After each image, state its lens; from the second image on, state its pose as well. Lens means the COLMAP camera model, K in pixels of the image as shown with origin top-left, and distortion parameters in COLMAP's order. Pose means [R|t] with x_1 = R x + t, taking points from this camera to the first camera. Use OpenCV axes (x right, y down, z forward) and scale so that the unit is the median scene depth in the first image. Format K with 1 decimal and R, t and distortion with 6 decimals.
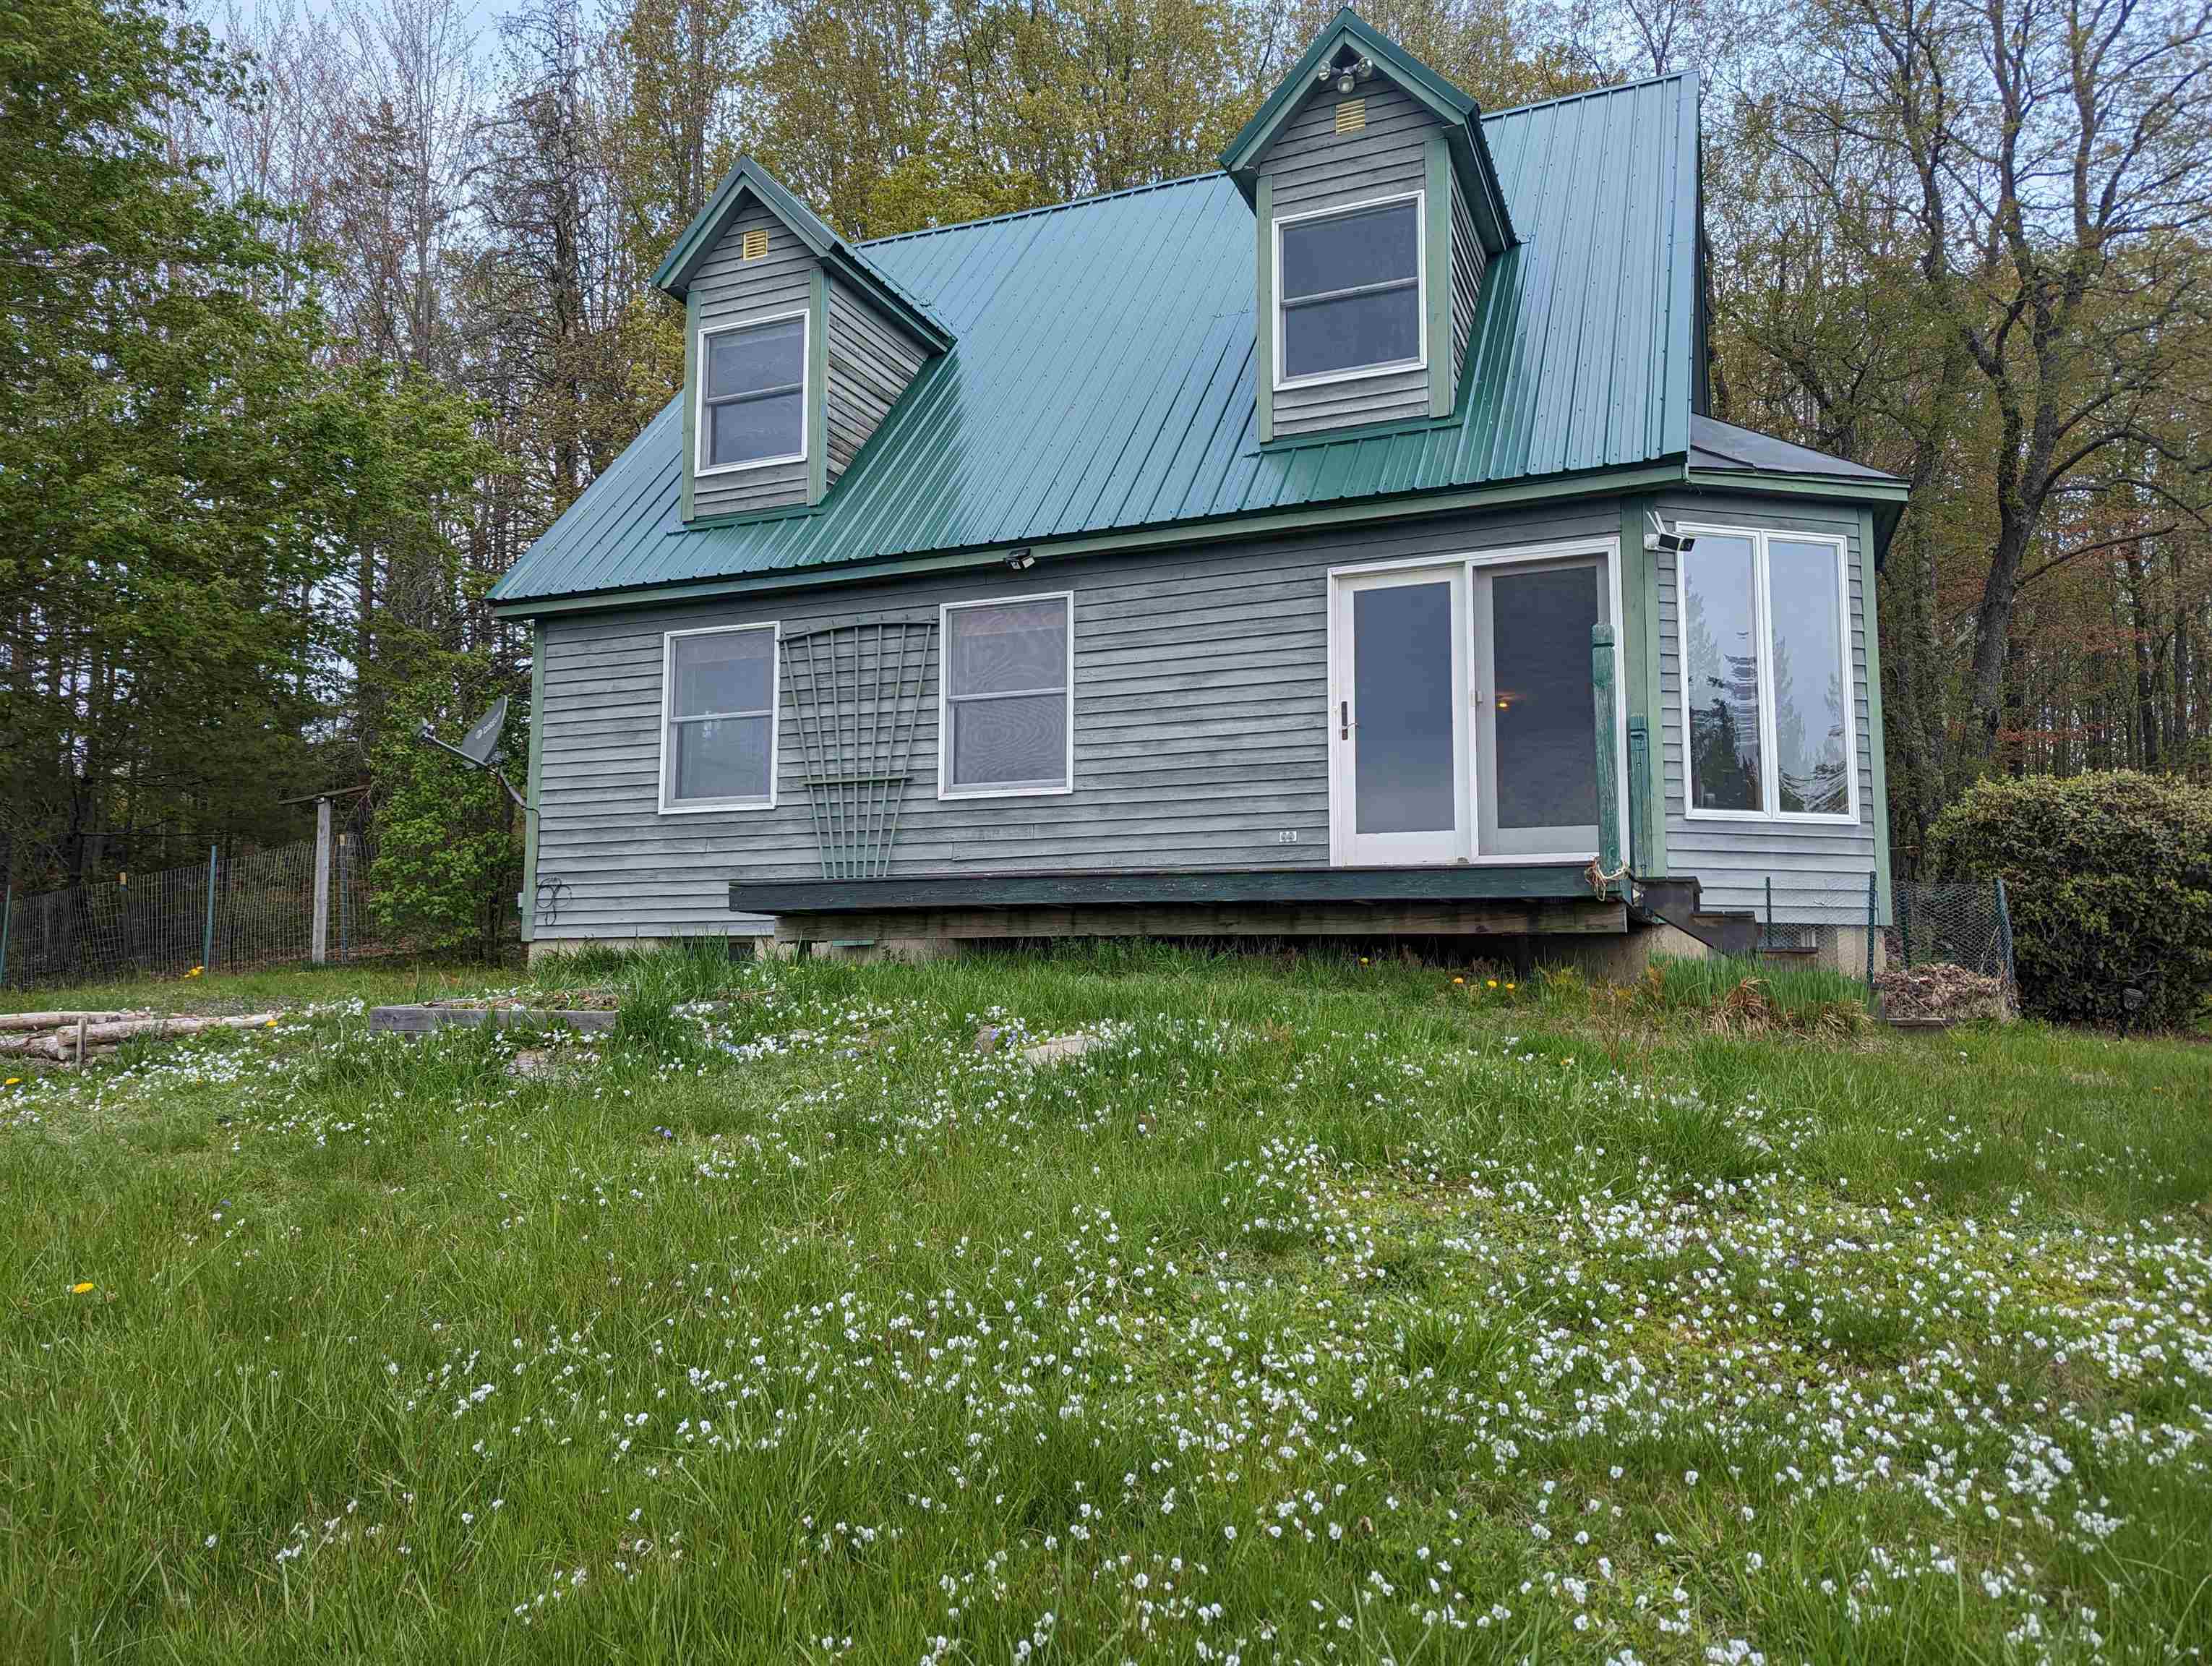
lens RADIAL K [[1547.2, 0, 1107.4], [0, 1547.2, 822.7], [0, 0, 1]] dist [0.077899, -0.075372]
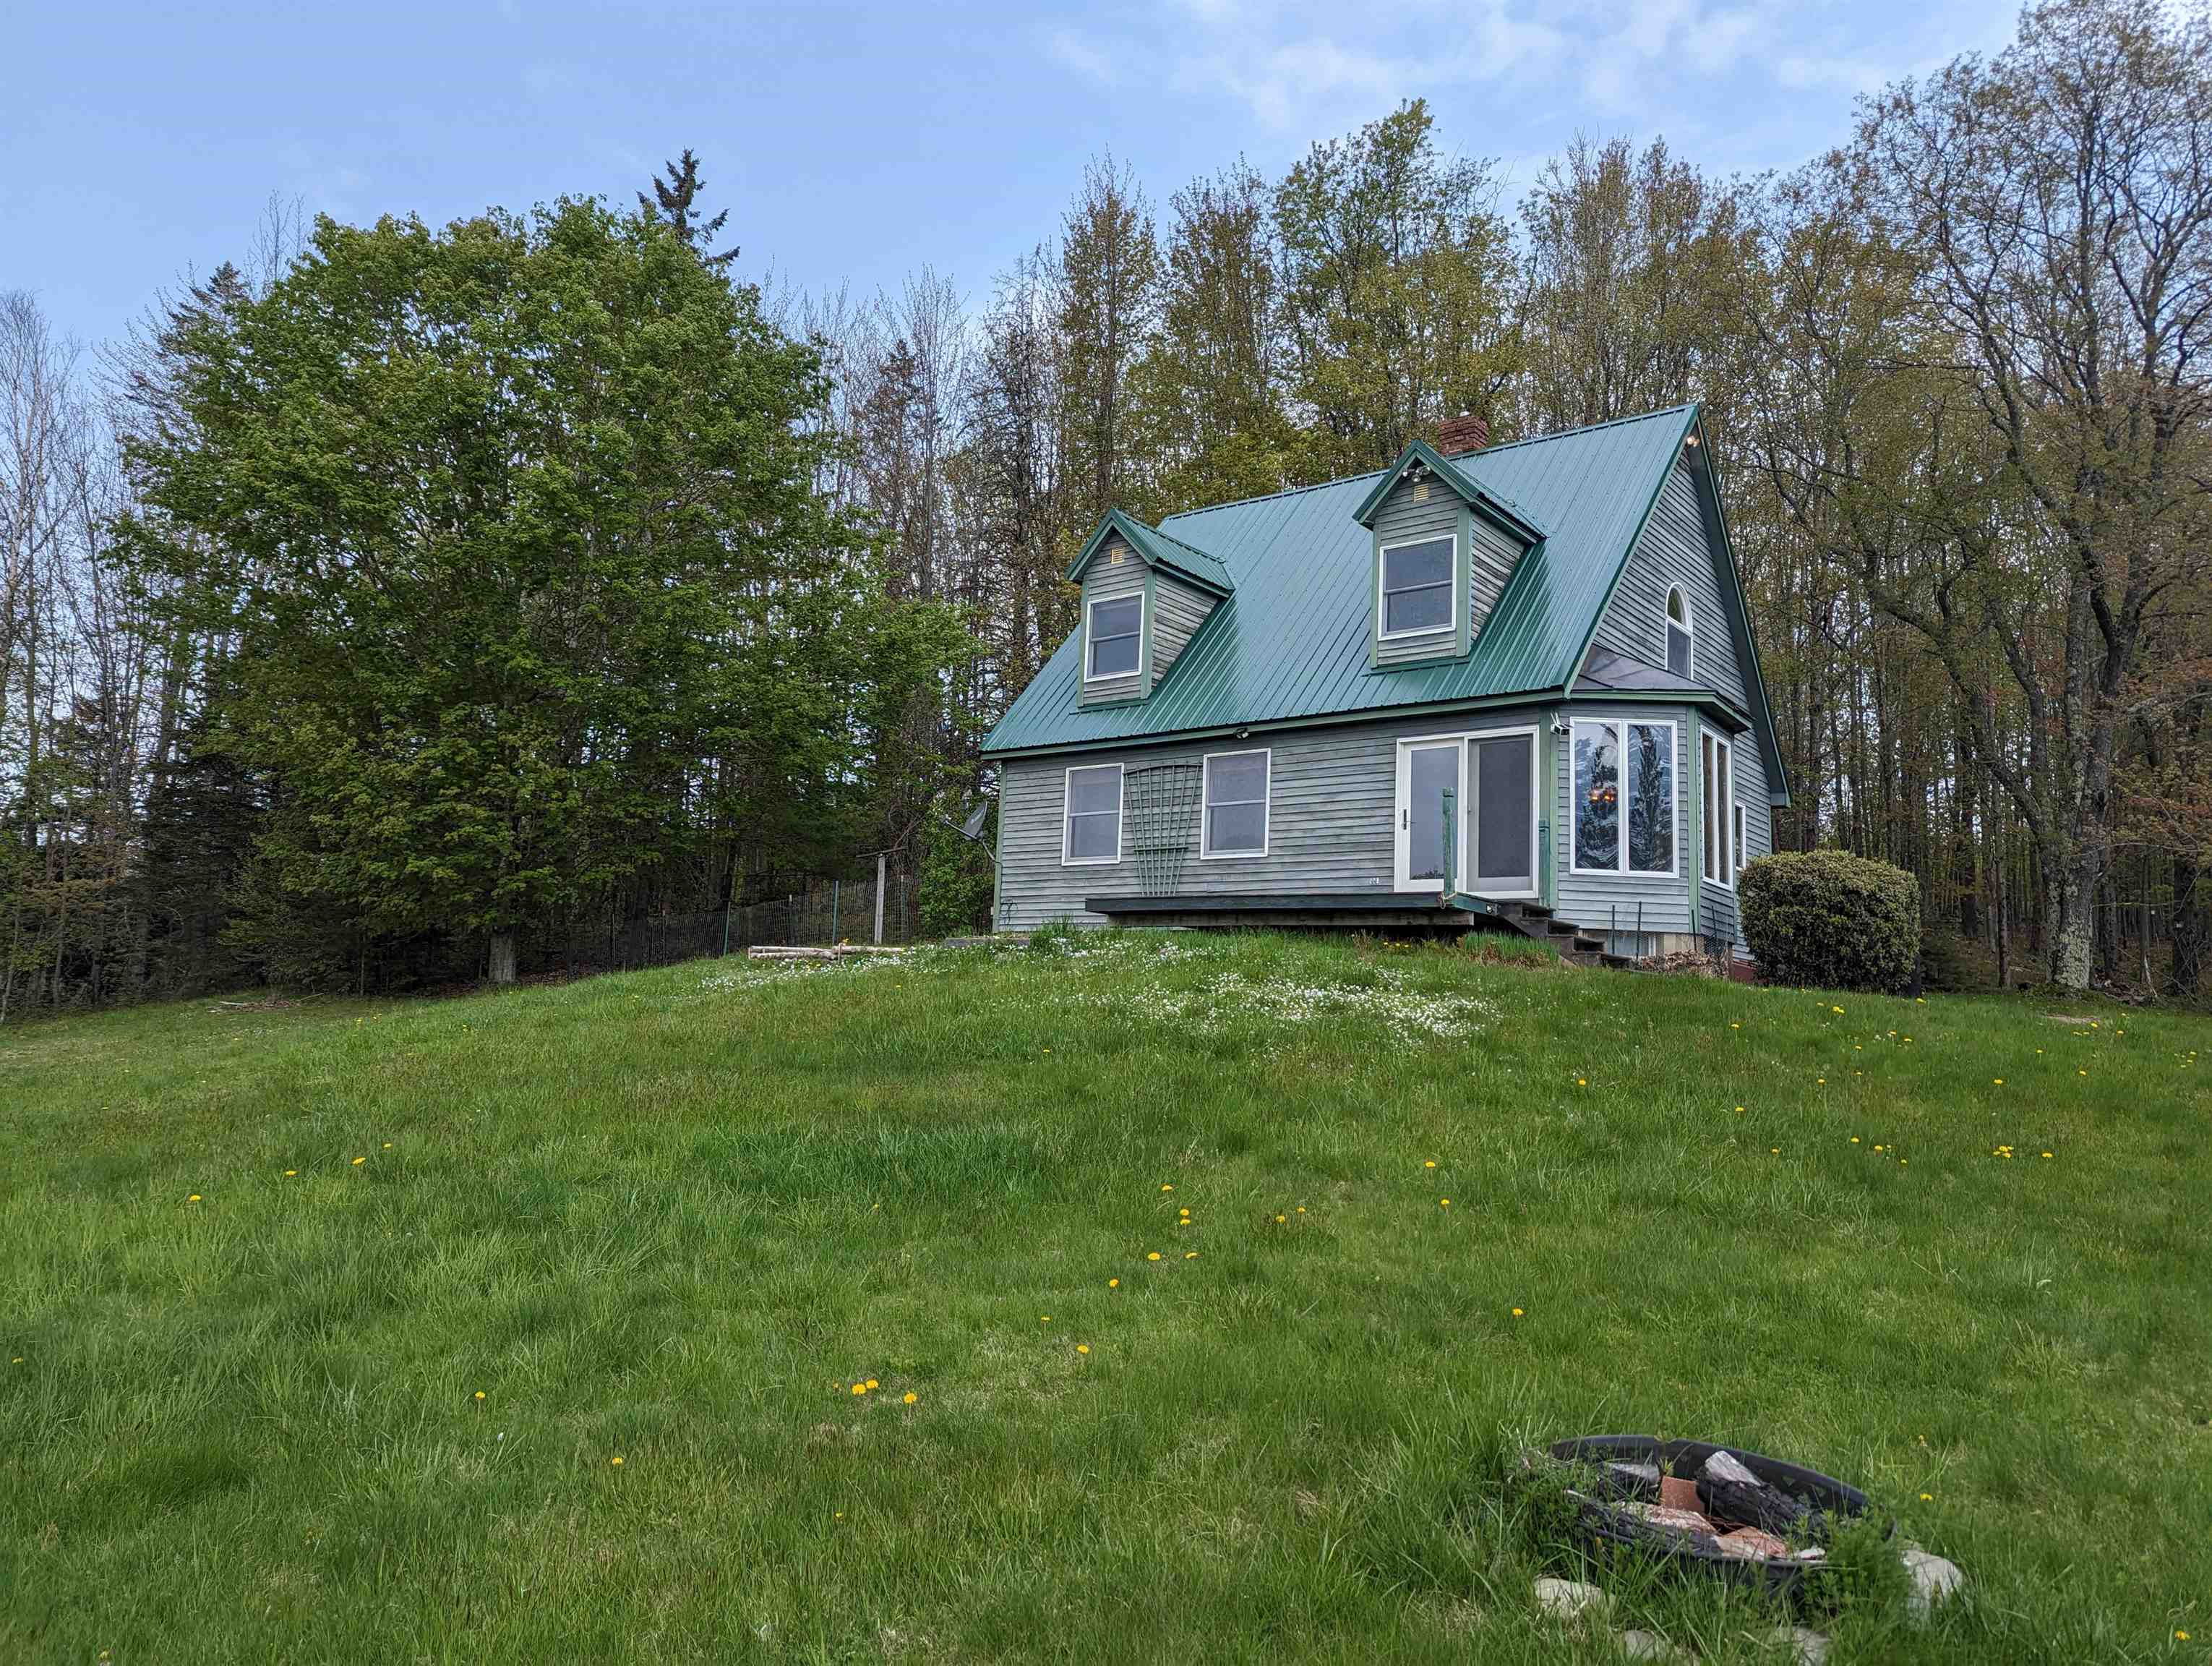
lens RADIAL K [[1547.2, 0, 1107.4], [0, 1547.2, 822.7], [0, 0, 1]] dist [0.077899, -0.075372]
pose [[0.961816, 0.001541, -0.273692, 0.299833], [-0.010181, 0.999493, -0.030152, -0.001321], [0.273507, 0.031788, 0.961345, -0.850812]]
